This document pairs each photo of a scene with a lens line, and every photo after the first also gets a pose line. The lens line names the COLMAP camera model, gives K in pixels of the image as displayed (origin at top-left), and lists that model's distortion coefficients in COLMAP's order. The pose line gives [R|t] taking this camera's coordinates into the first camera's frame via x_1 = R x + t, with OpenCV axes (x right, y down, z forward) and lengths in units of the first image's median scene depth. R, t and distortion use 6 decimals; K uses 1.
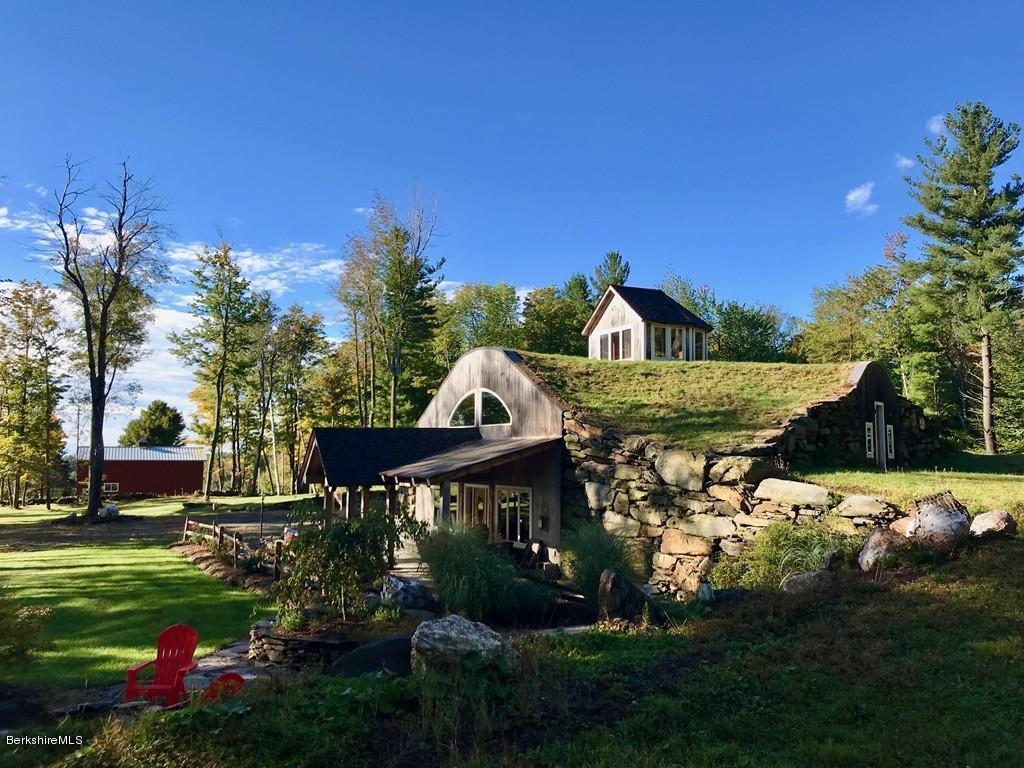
lens RADIAL K [[827.4, 0, 514.0], [0, 827.4, 382.2], [0, 0, 1]] dist [-0.019935, 0.011496]
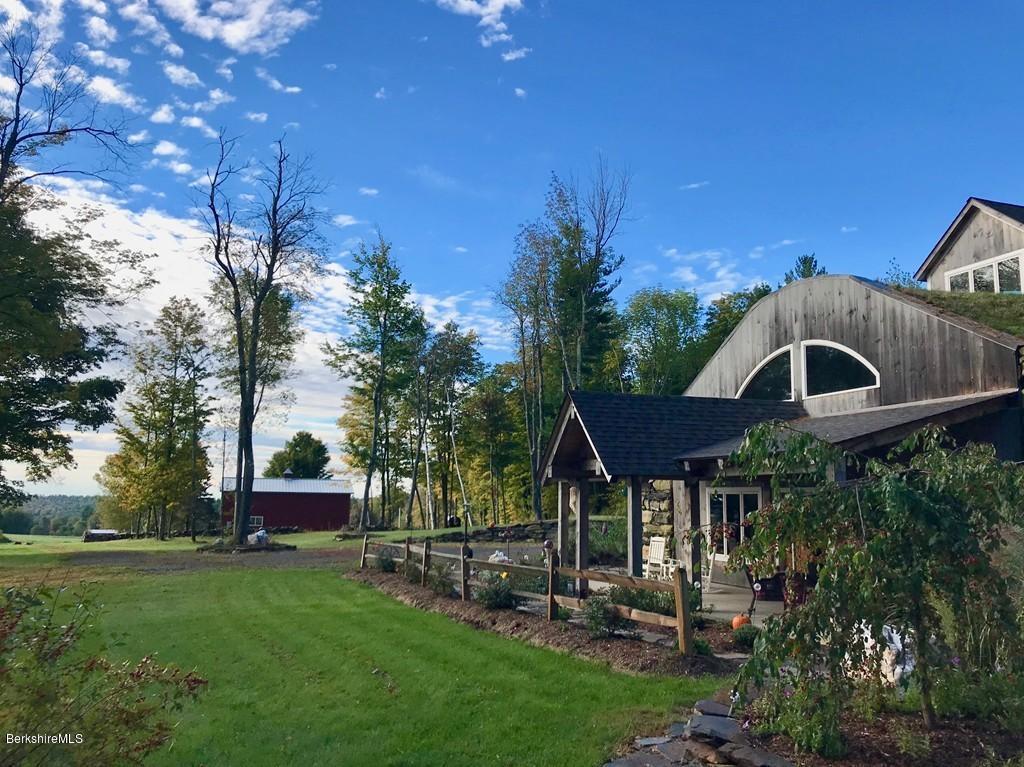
lens RADIAL K [[827.4, 0, 508.9], [0, 827.4, 385.7], [0, 0, 1]] dist [-0.019935, 0.011496]
pose [[0.988384, -0.011615, -0.151530, -0.070138], [0.003240, 0.998459, -0.055396, 0.031688], [0.151940, 0.054262, 0.986899, 0.125064]]
